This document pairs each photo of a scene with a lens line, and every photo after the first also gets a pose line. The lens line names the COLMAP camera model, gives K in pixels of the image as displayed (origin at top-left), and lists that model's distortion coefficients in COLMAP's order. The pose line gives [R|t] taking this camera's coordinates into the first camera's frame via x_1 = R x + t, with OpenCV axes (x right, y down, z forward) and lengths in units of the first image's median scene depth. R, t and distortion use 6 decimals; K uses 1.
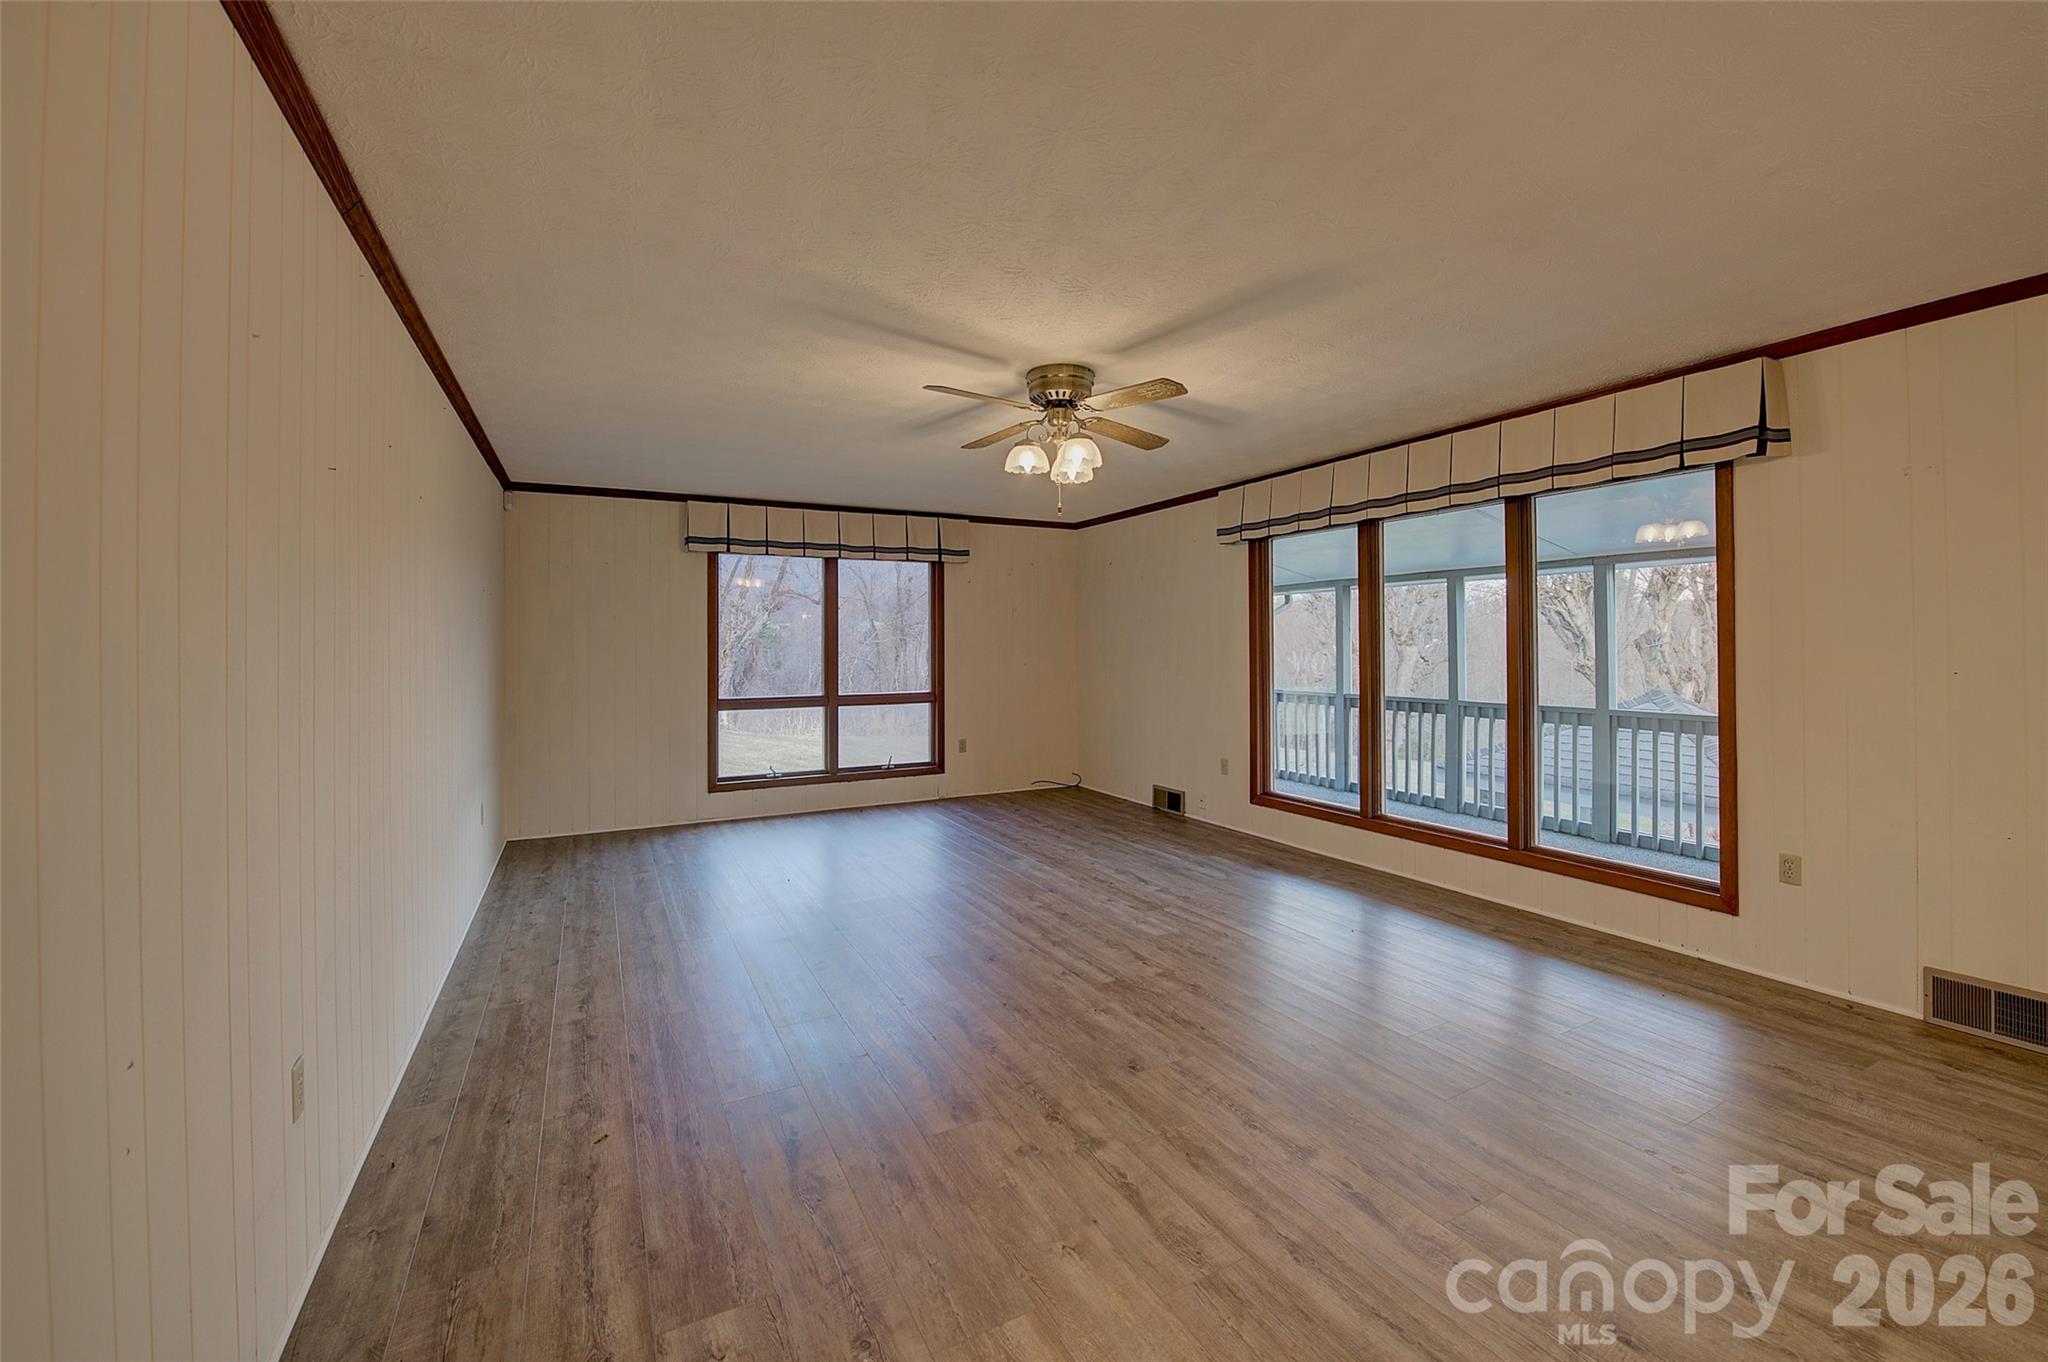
lens RADIAL K [[845.6, 0, 1048.7], [0, 845.6, 650.4], [0, 0, 1]] dist [-0.016799, -0.001116]
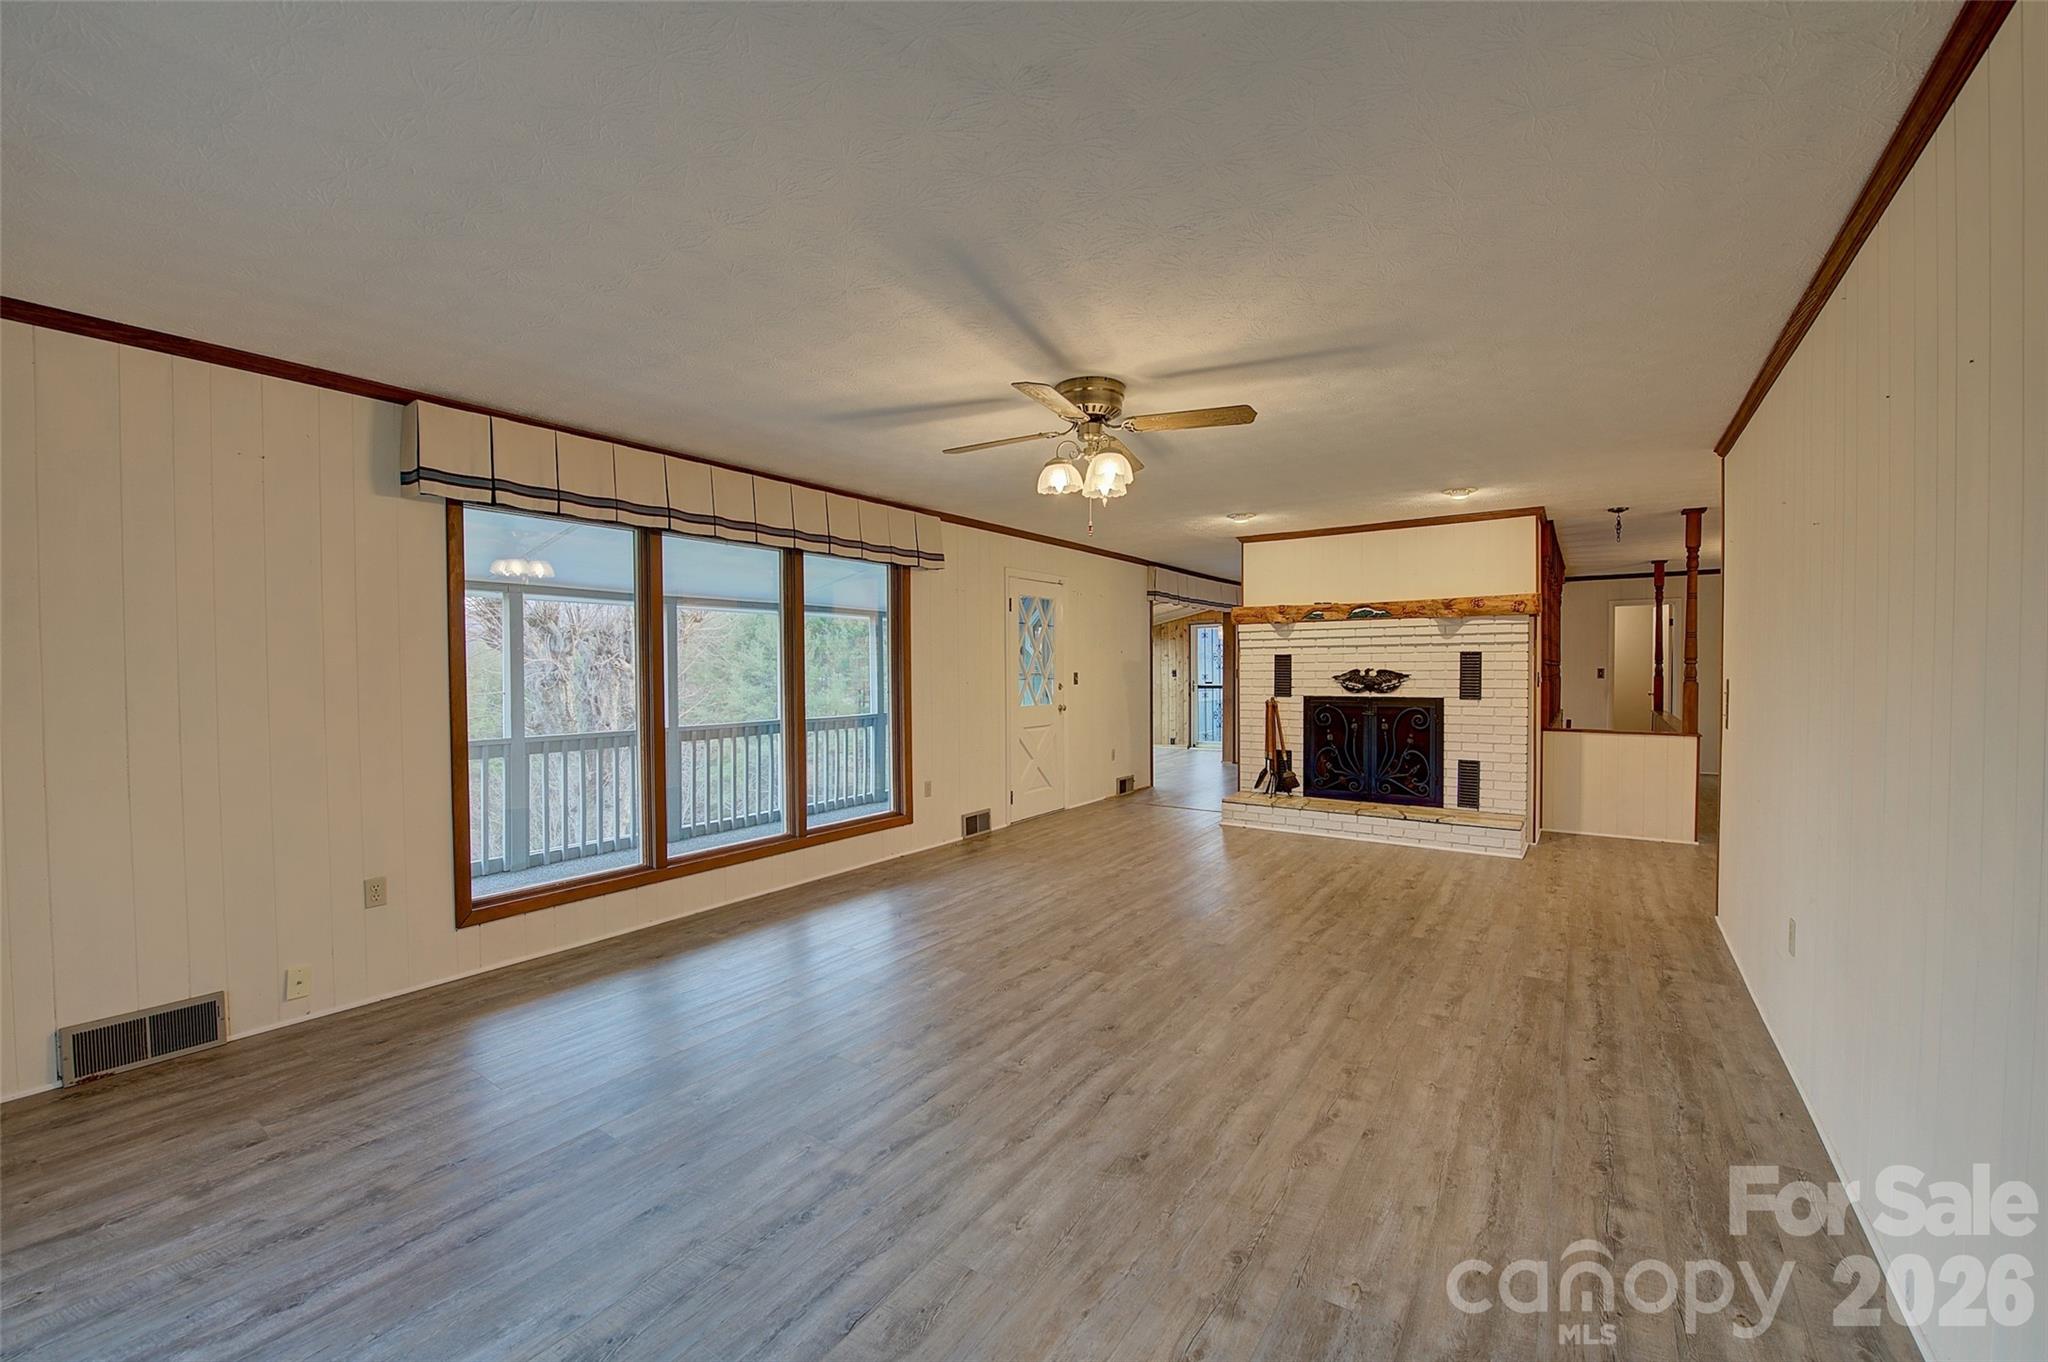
lens RADIAL K [[845.6, 0, 1024.8], [0, 845.6, 672.3], [0, 0, 1]] dist [-0.016799, -0.001116]
pose [[-0.465955, 0.004175, 0.884798, -0.727590], [0.014094, 0.999897, 0.002704, -0.002581], [-0.884696, 0.013731, -0.465966, 1.352196]]
